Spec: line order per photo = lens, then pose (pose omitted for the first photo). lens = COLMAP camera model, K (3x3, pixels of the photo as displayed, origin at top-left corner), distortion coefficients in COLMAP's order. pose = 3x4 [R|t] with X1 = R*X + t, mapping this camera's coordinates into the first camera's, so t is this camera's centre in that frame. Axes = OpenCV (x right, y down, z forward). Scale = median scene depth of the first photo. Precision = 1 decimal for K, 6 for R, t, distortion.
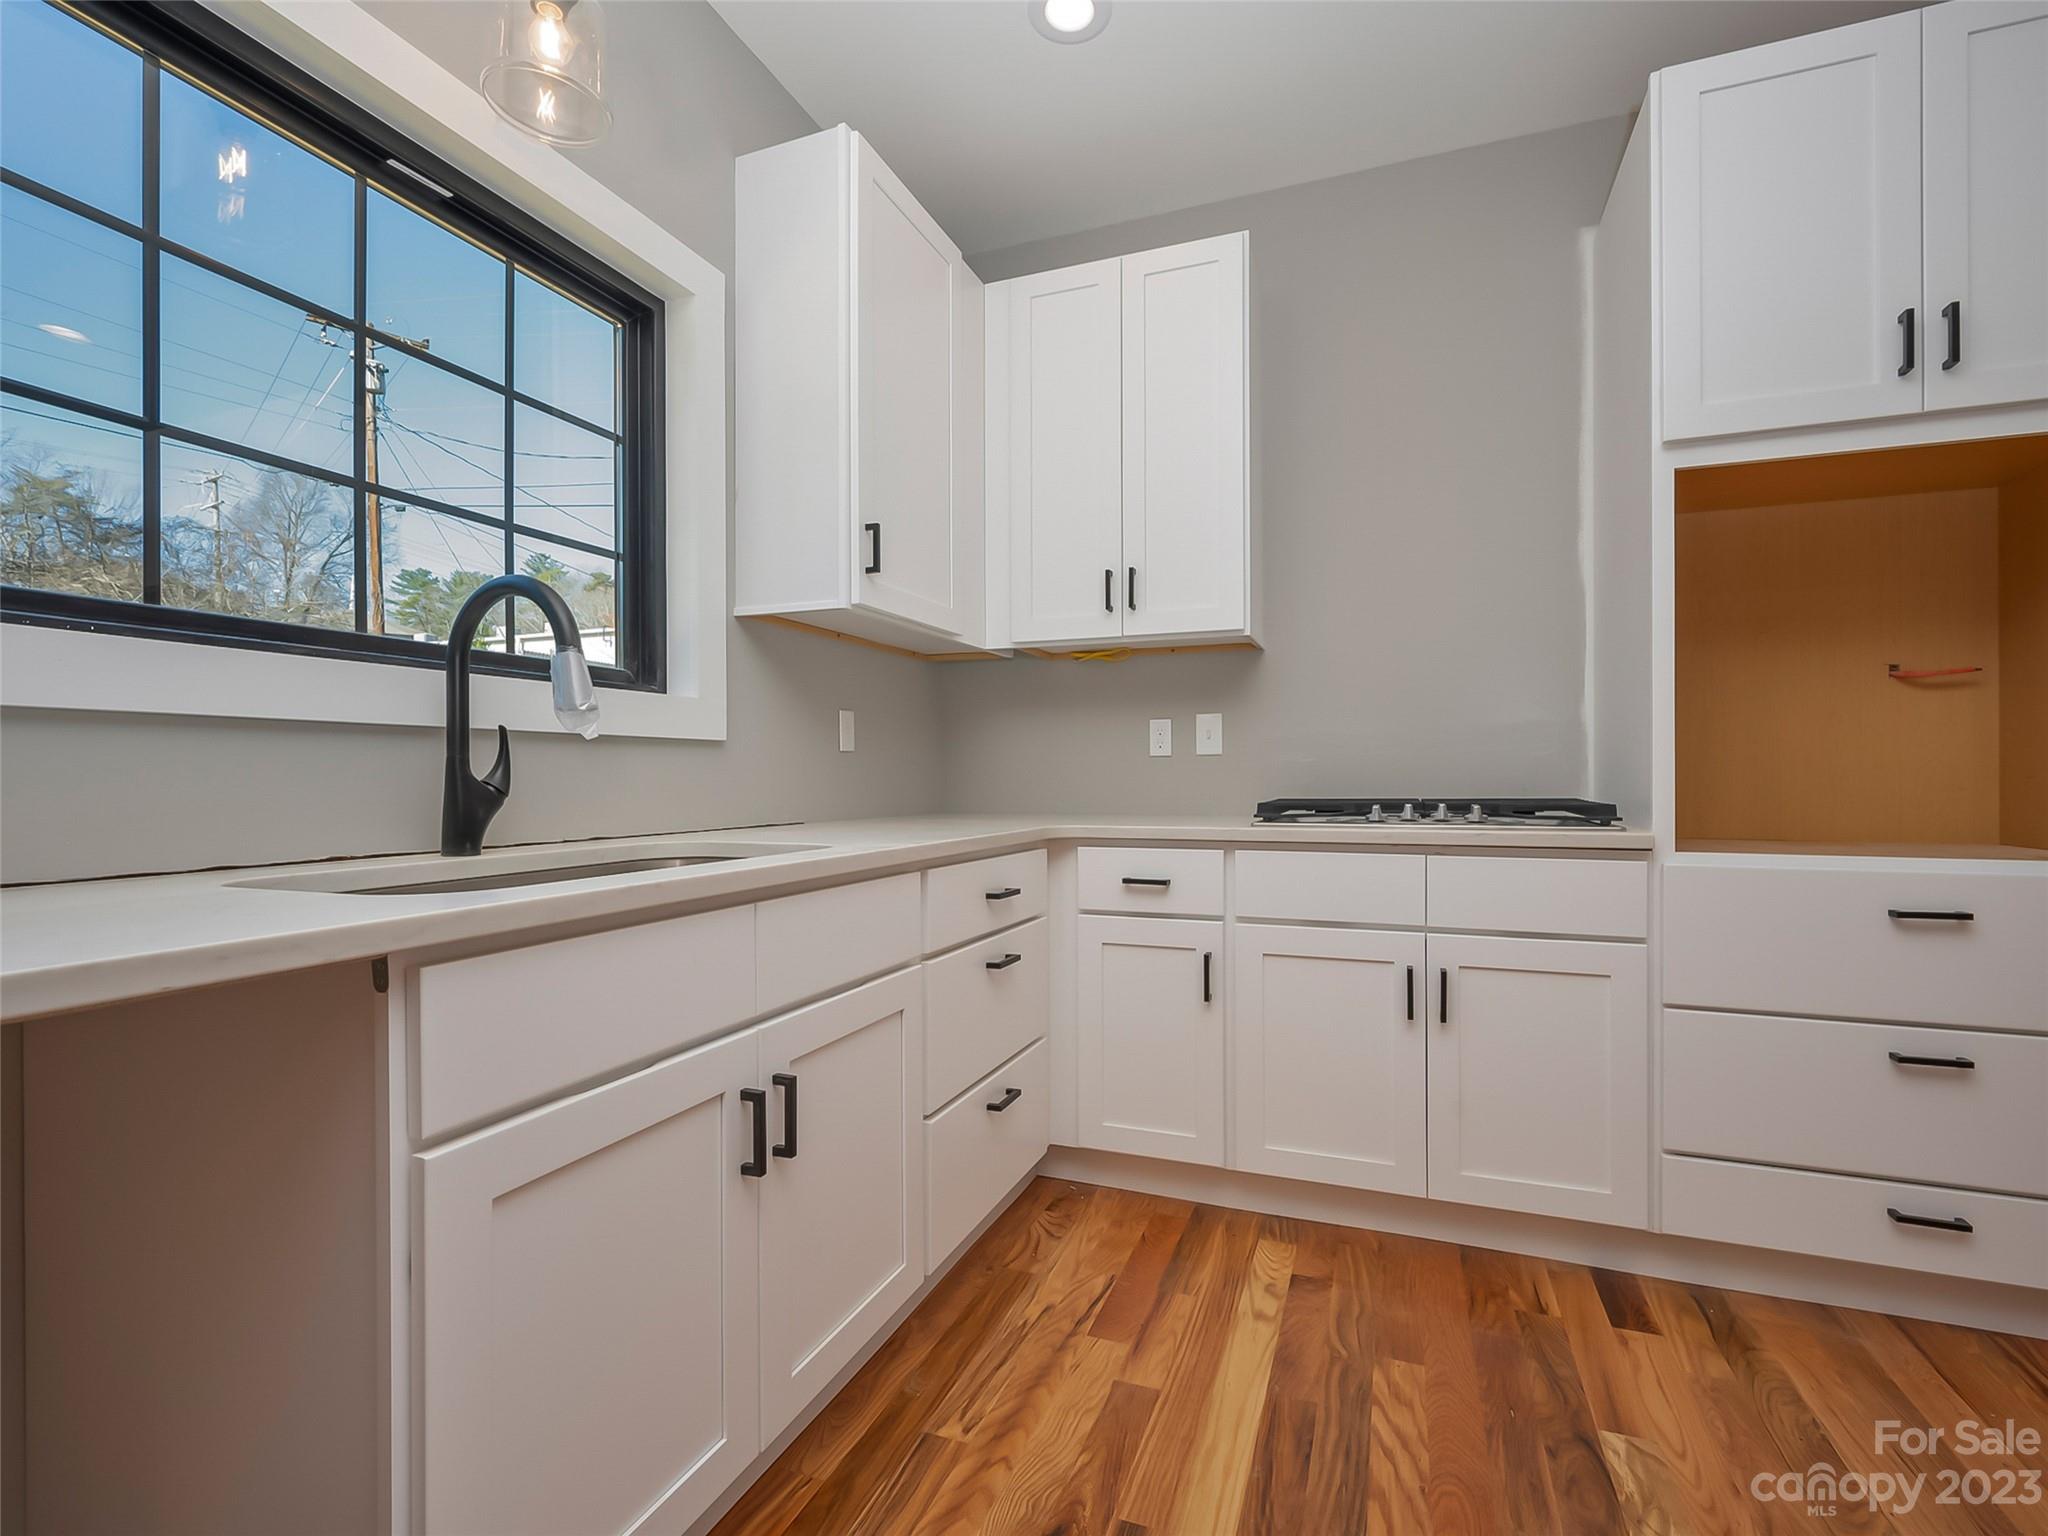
lens RADIAL K [[923.2, 0, 1080.3], [0, 923.2, 775.6], [0, 0, 1]] dist [-0.000702, -0.000061]
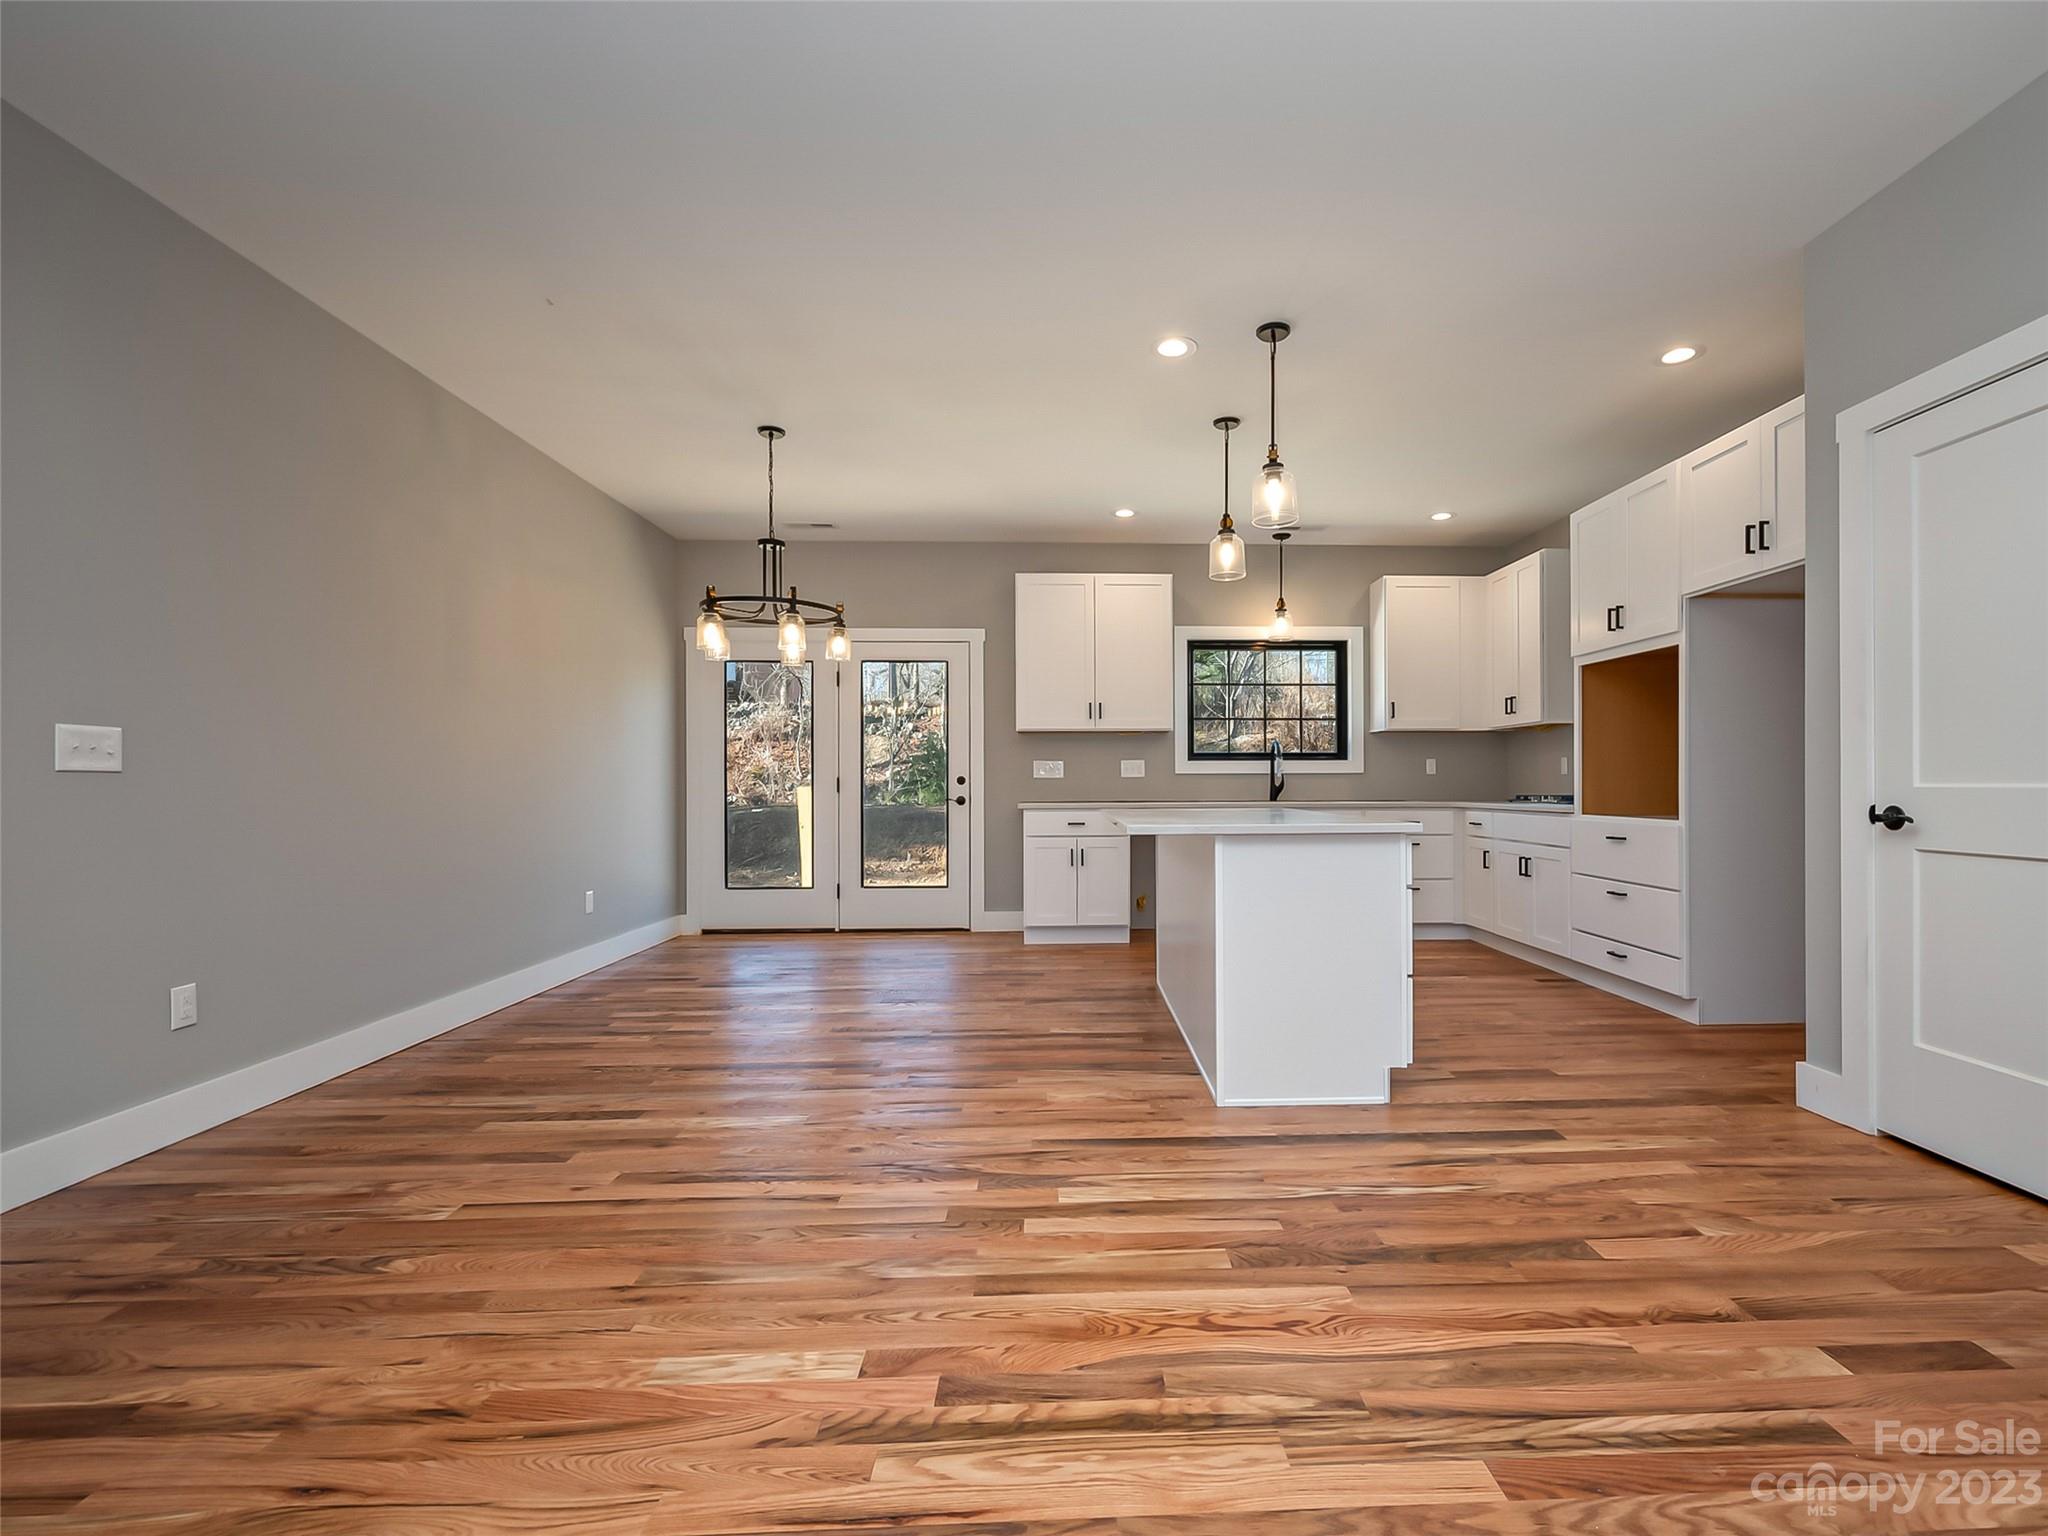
lens RADIAL K [[923.2, 0, 1080.3], [0, 923.2, 775.6], [0, 0, 1]] dist [-0.000702, -0.000061]
pose [[0.376511, -0.004982, -0.926399, 2.325373], [0.001275, 0.999987, -0.004860, -0.015041], [0.926411, 0.000649, 0.376513, -1.167621]]
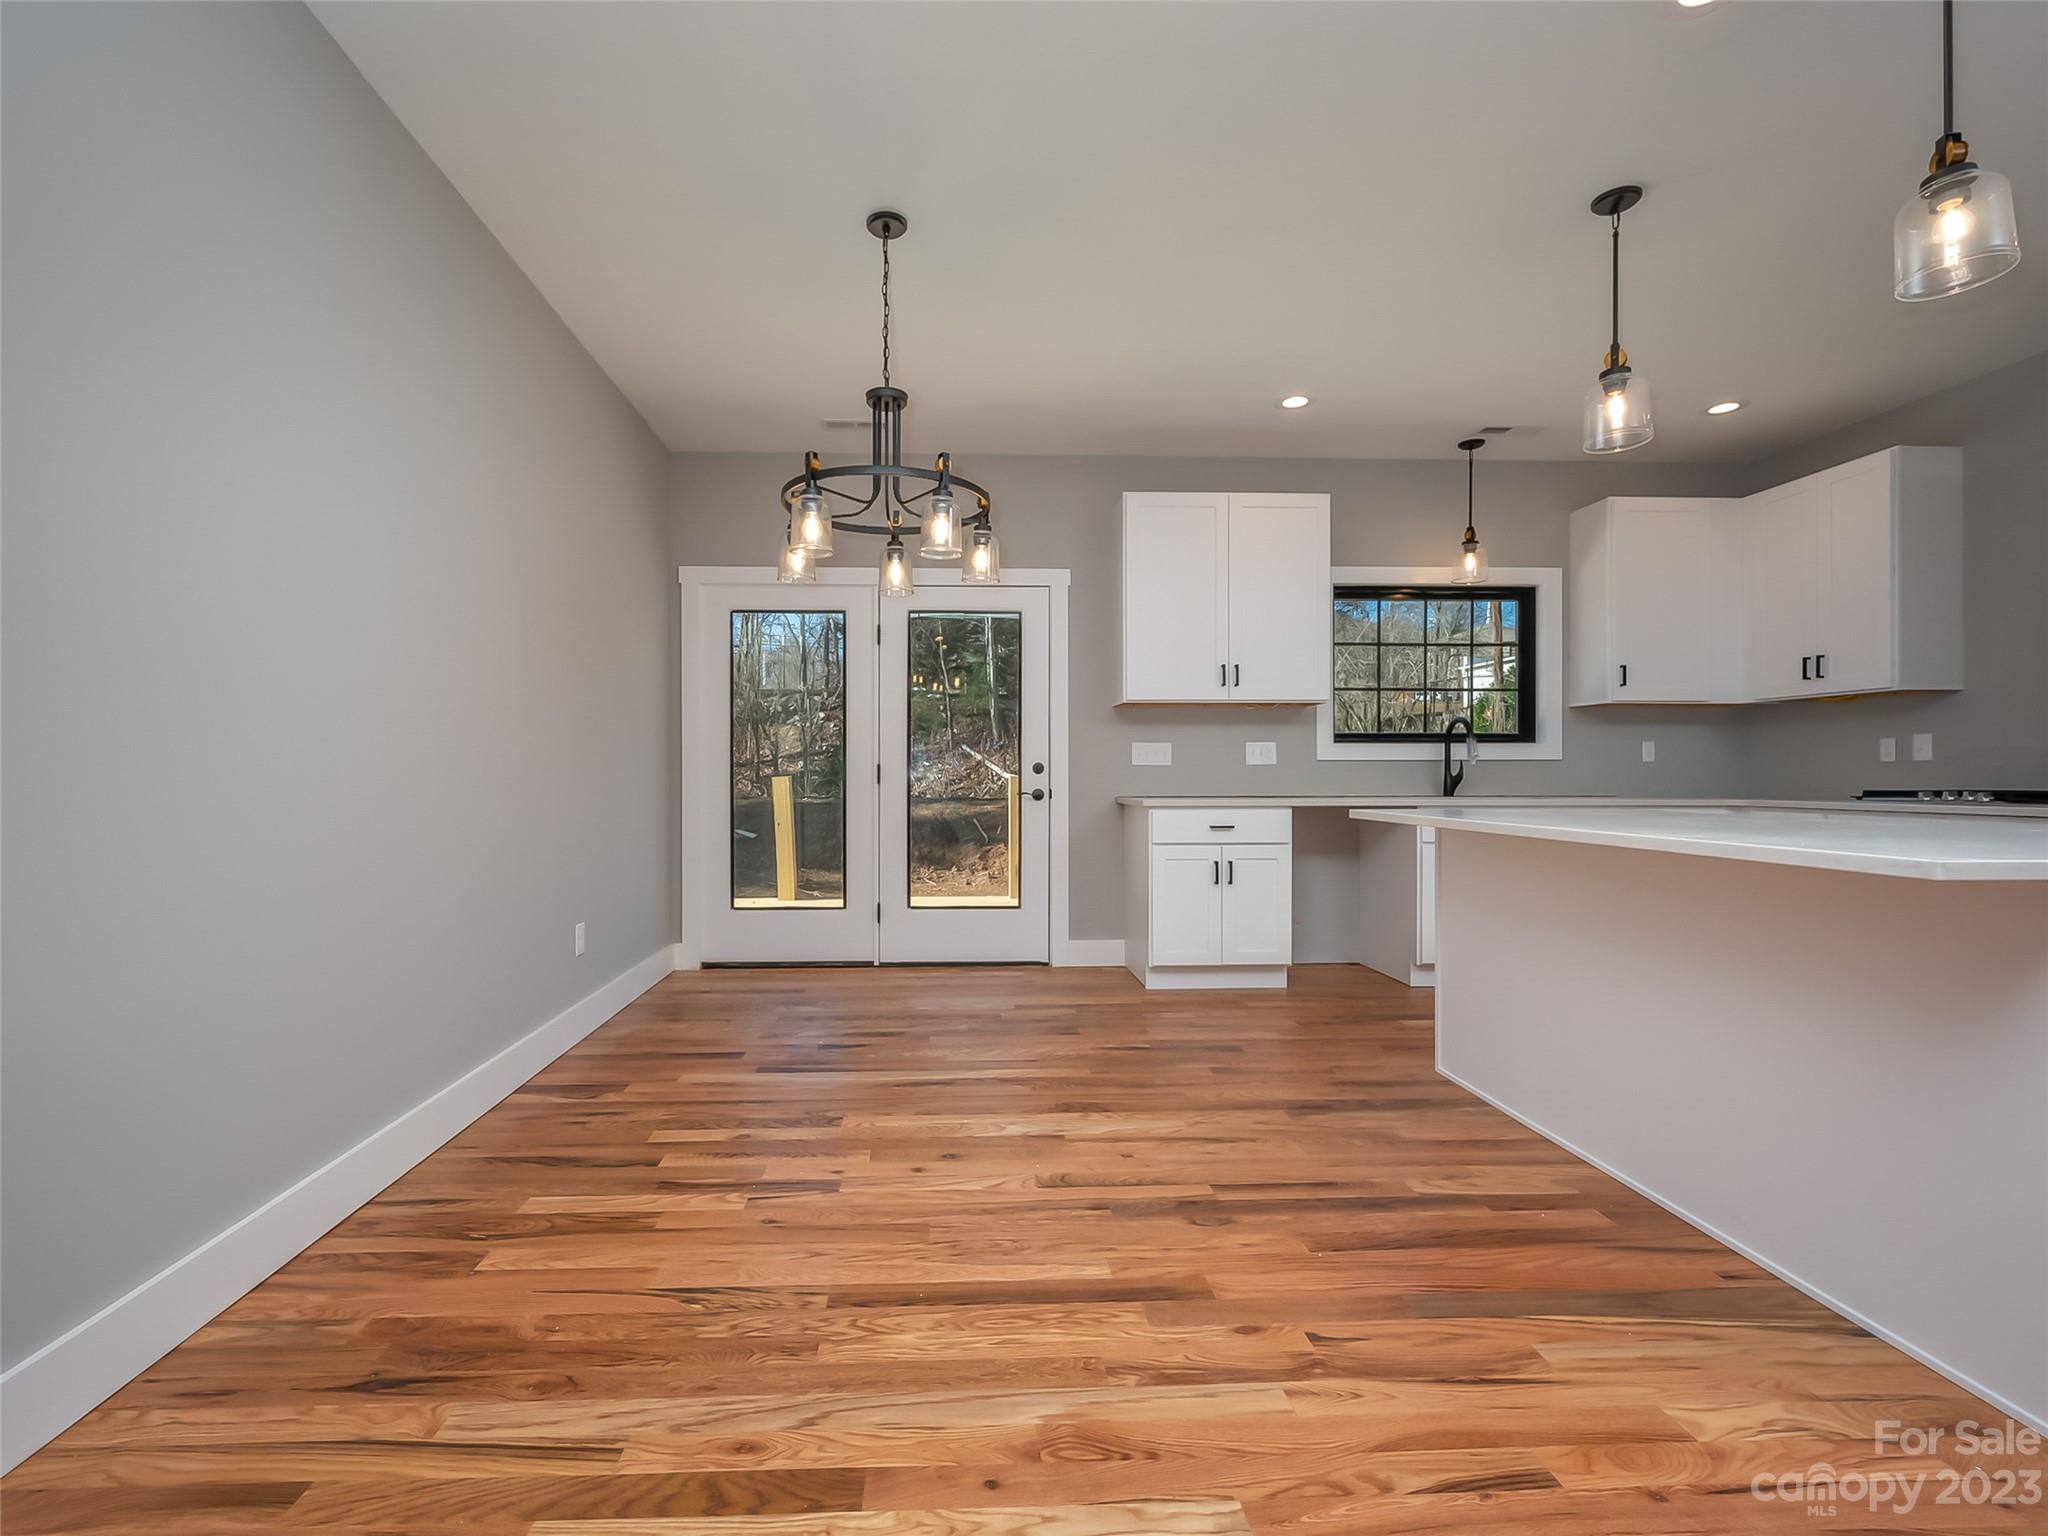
lens RADIAL K [[913.1, 0, 959.4], [0, 913.1, 777.1], [0, 0, 1]] dist [0.000252, -0.000406]
pose [[0.368213, 0.006261, -0.929720, 1.342426], [-0.000996, 0.999979, 0.006340, -0.005994], [0.929741, -0.001408, 0.368212, -1.438649]]
